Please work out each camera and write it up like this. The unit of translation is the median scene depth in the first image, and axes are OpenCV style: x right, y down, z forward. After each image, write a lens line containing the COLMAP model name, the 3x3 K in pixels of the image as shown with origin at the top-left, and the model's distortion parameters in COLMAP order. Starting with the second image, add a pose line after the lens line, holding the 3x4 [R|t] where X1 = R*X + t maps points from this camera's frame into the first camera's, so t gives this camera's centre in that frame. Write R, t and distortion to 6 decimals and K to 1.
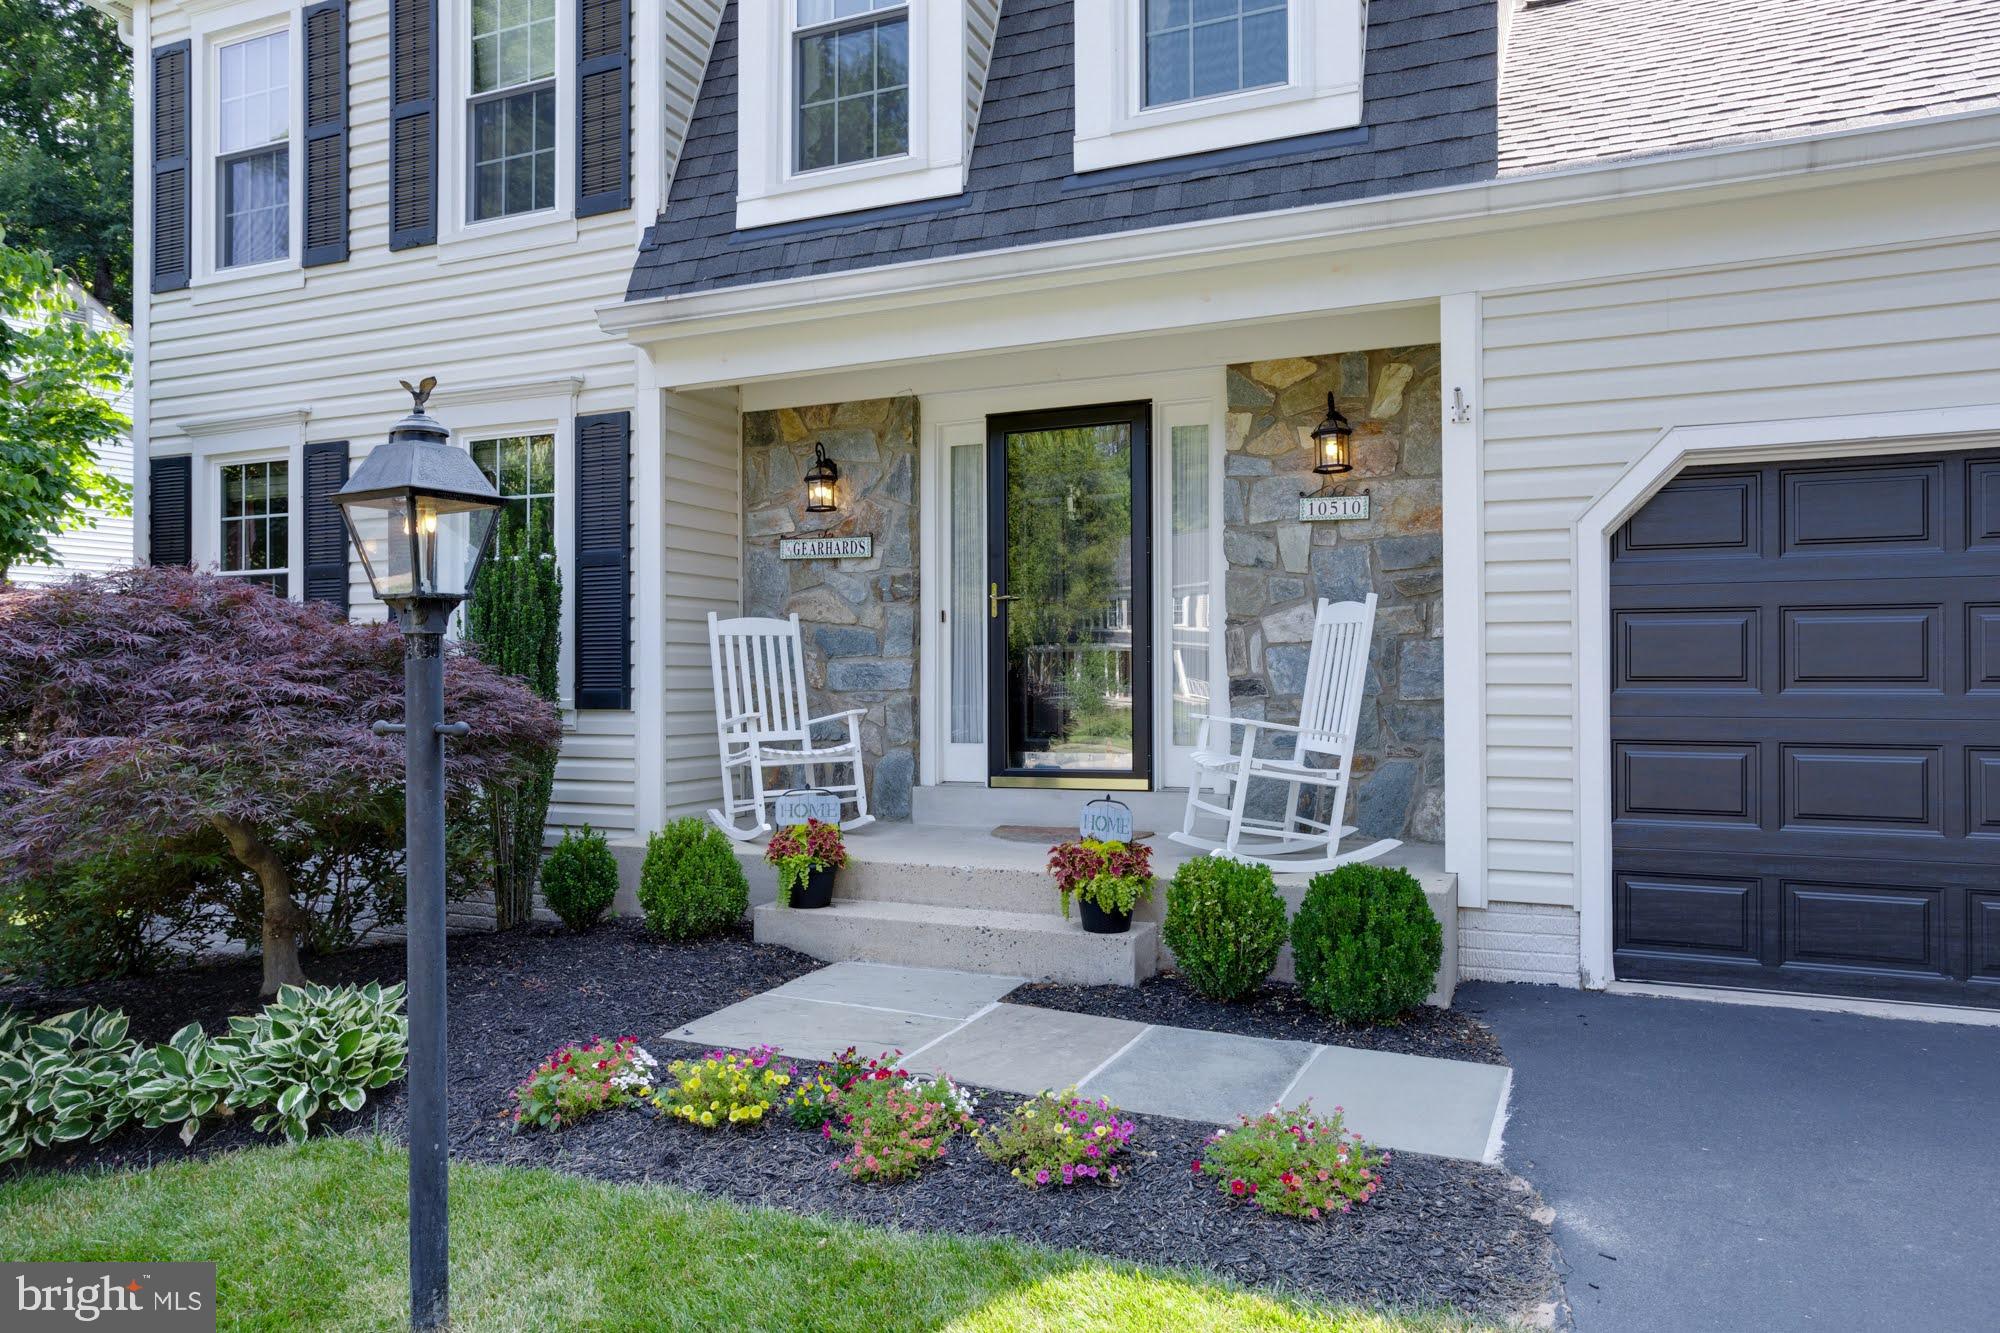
lens RADIAL K [[1317.8, 0, 1010.8], [0, 1317.8, 669.2], [0, 0, 1]] dist [-0.012249, 0.003567]
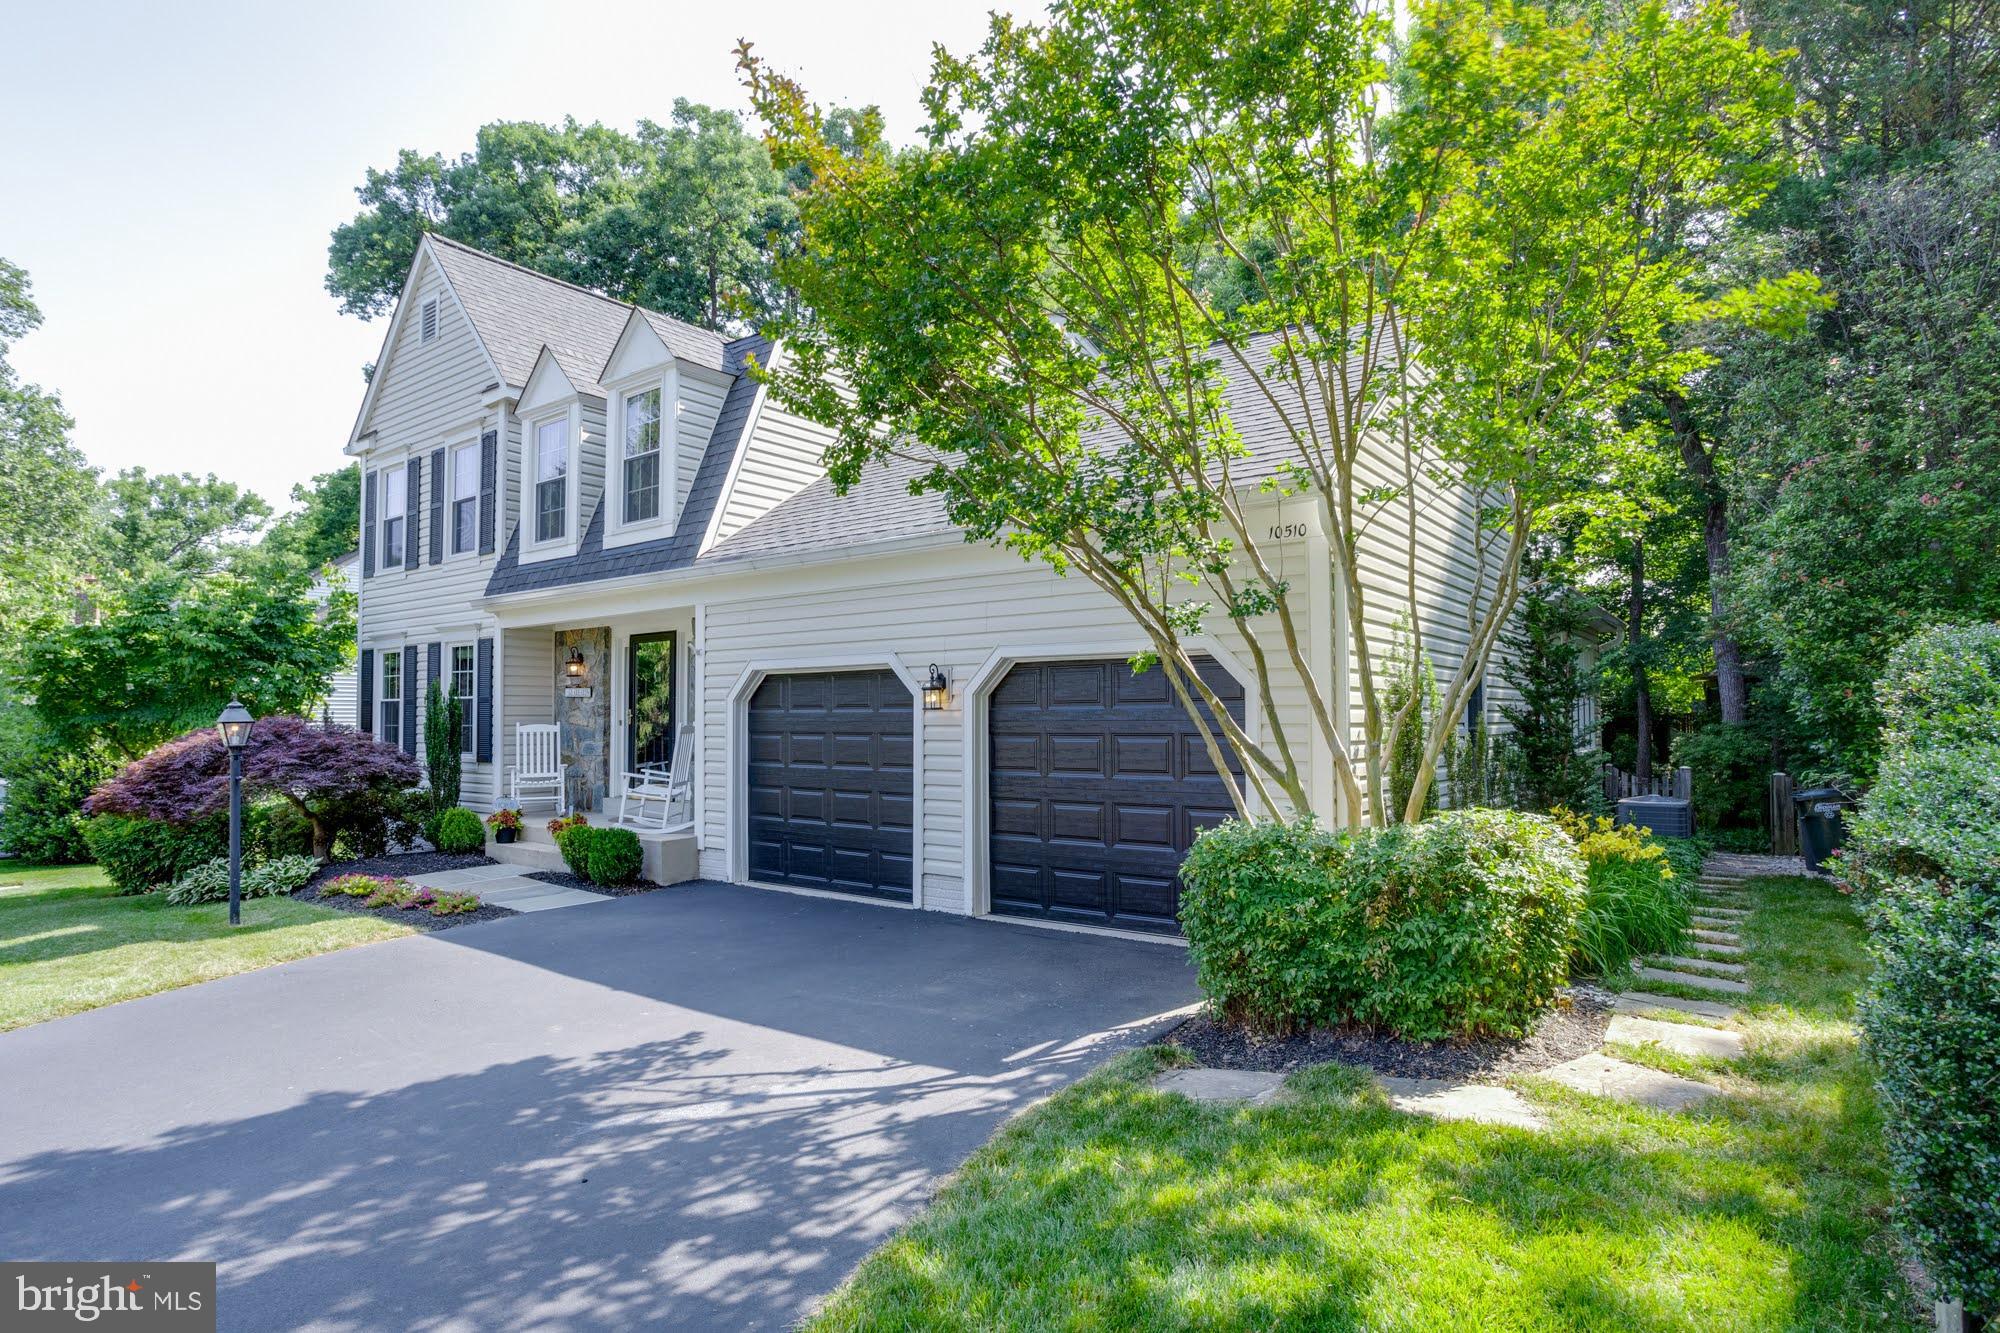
lens RADIAL K [[1065.1, 0, 972.2], [0, 1065.1, 680.3], [0, 0, 1]] dist [-0.043220, 0.032817]
pose [[0.966361, -0.007219, -0.257088, 1.073080], [-0.000312, 0.999572, -0.029239, -0.064725], [0.257189, 0.028335, 0.965946, -0.645920]]
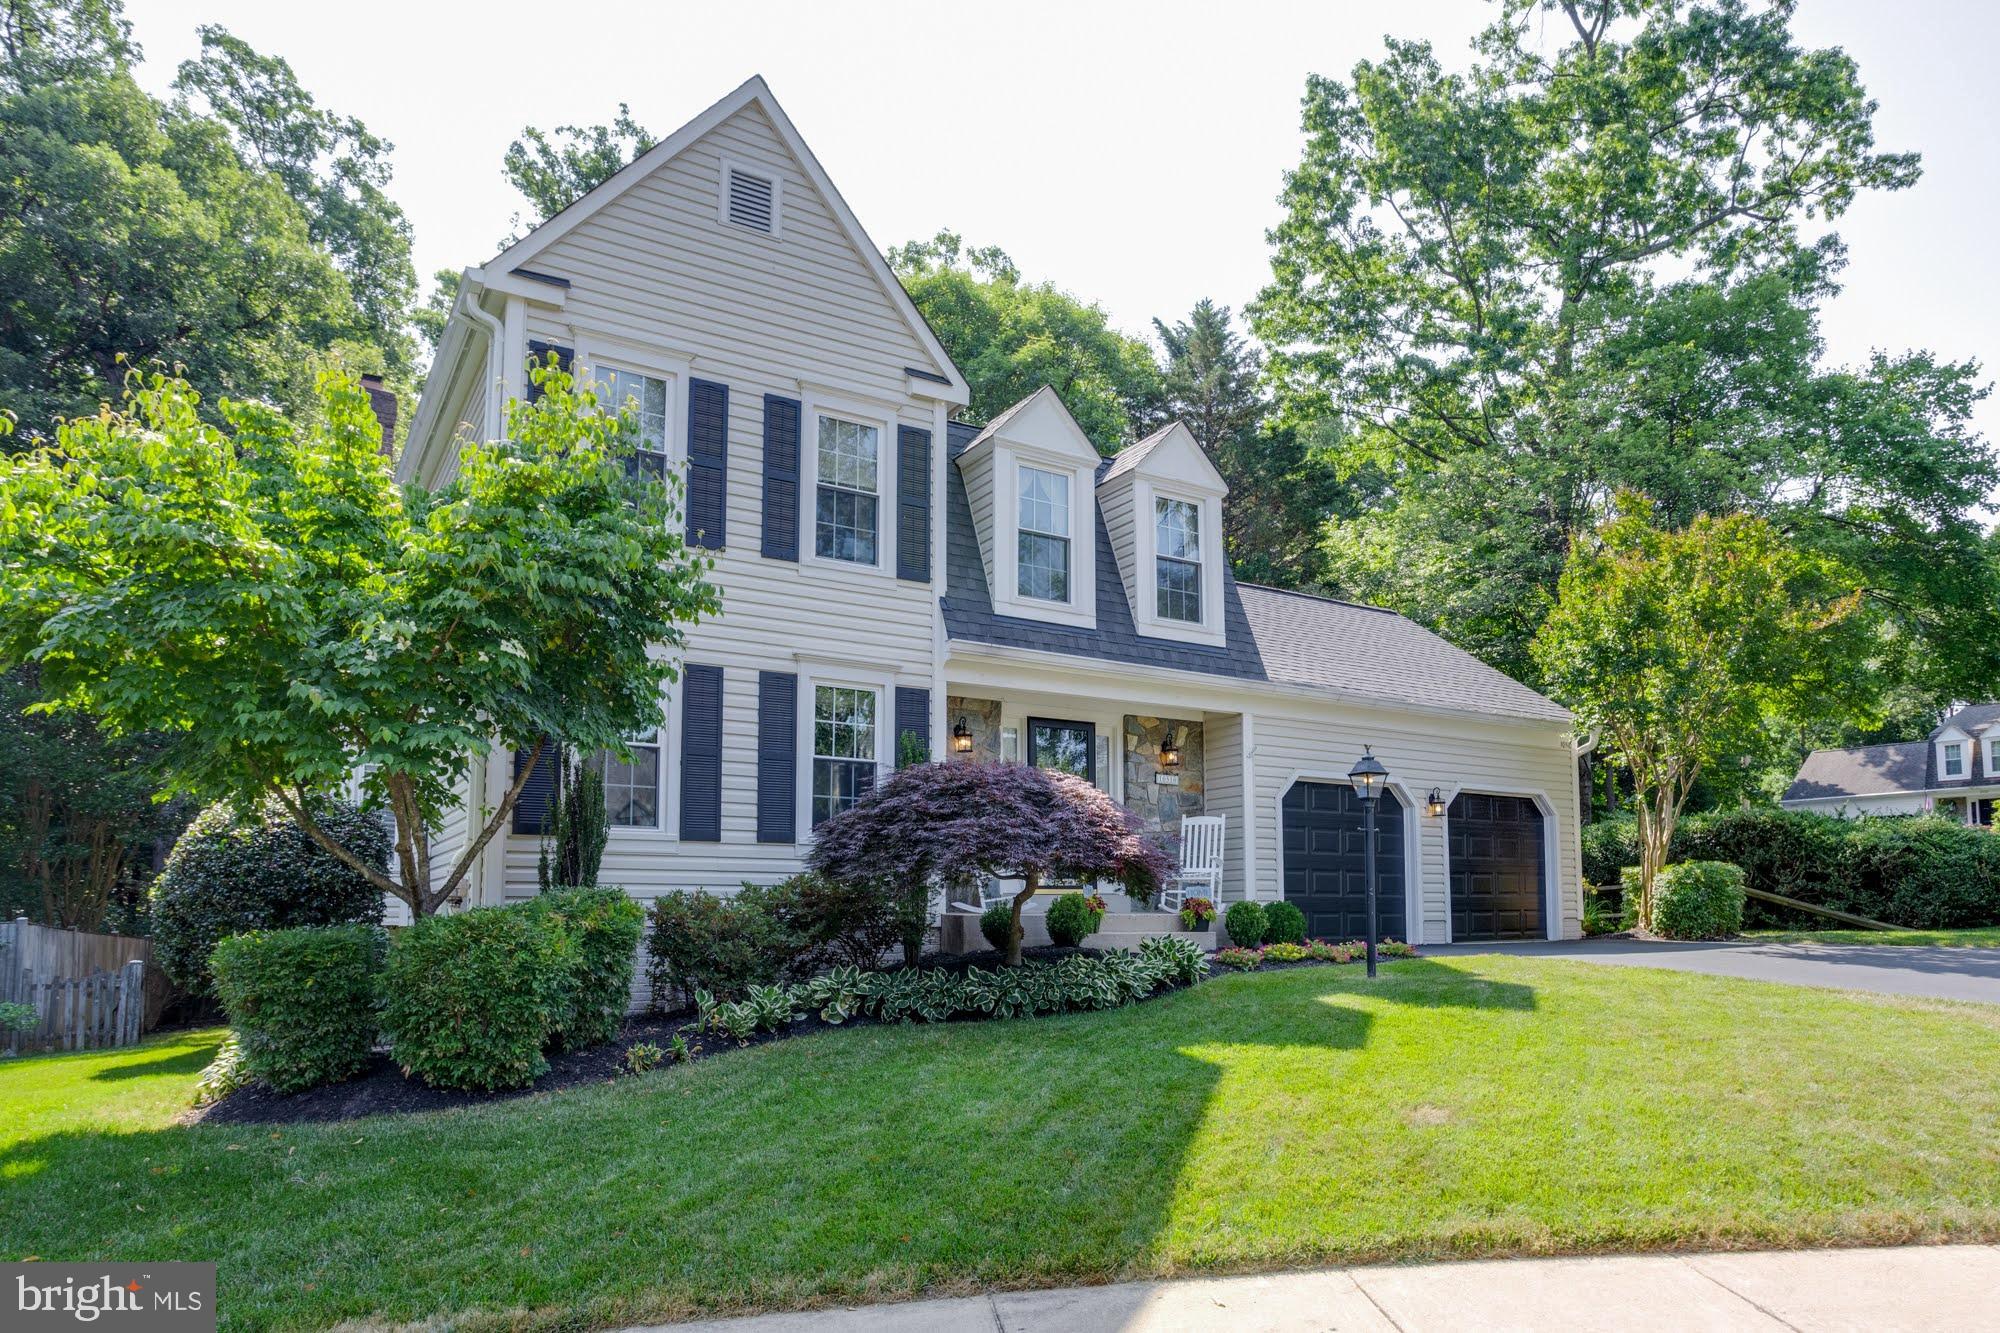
lens RADIAL K [[1235.8, 0, 1083.0], [0, 1235.8, 791.0], [0, 0, 1]] dist [-0.050284, 0.034705]
pose [[0.545582, 0.085491, 0.833686, -1.663381], [-0.002900, 0.994970, -0.100132, 0.125707], [-0.838052, 0.052213, 0.543086, -0.131919]]
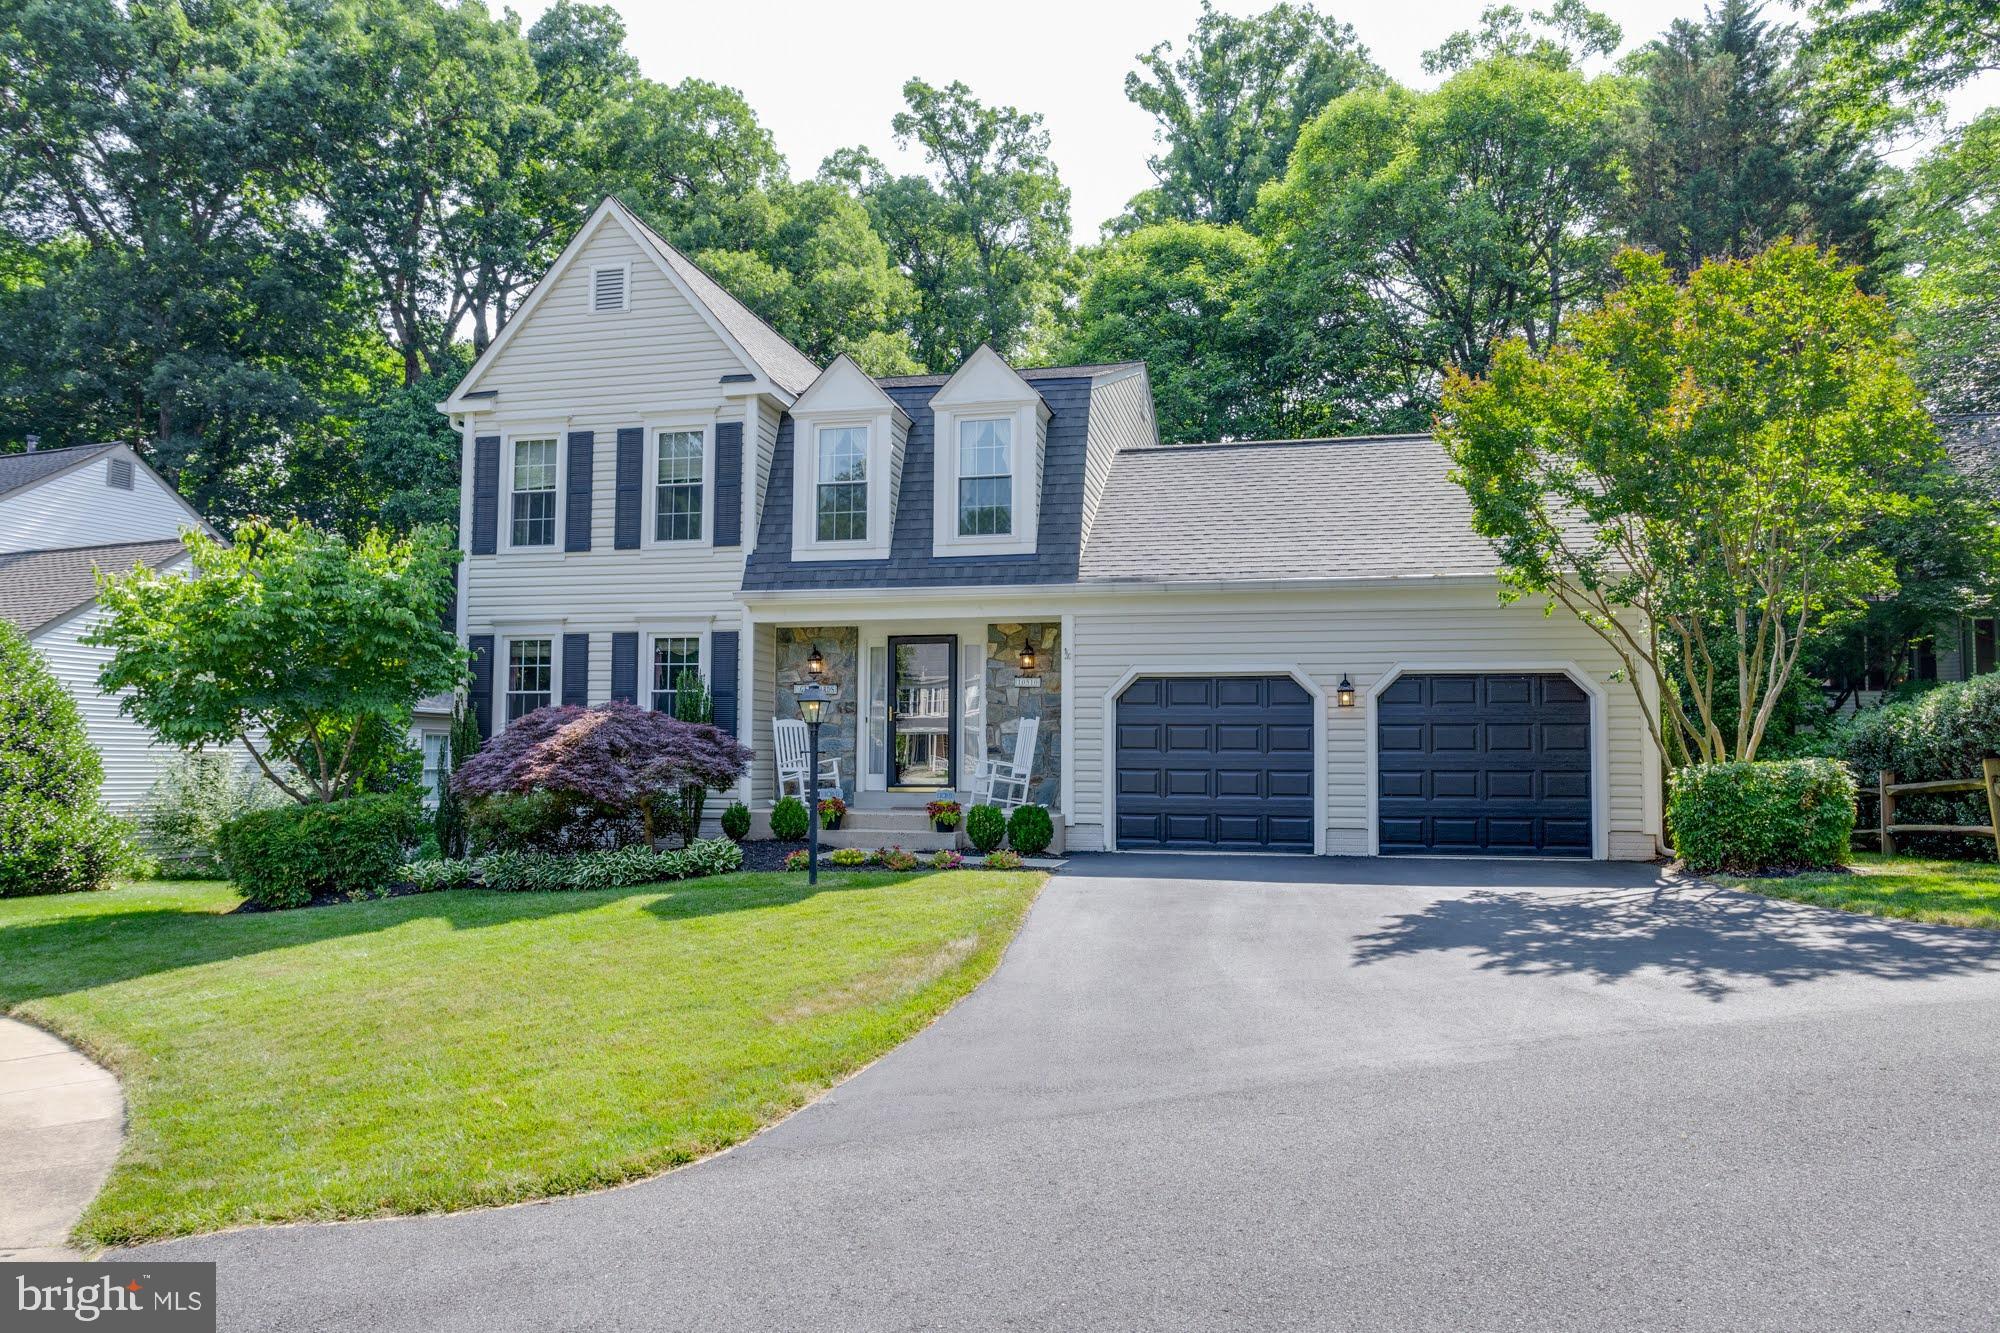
lens RADIAL K [[1317.8, 0, 1010.8], [0, 1317.8, 669.2], [0, 0, 1]] dist [-0.012249, 0.003567]
pose [[0.982128, 0.022727, 0.186835, -0.256298], [-0.010969, 0.997907, -0.063728, 0.017742], [-0.187892, 0.060539, 0.980322, -1.443284]]
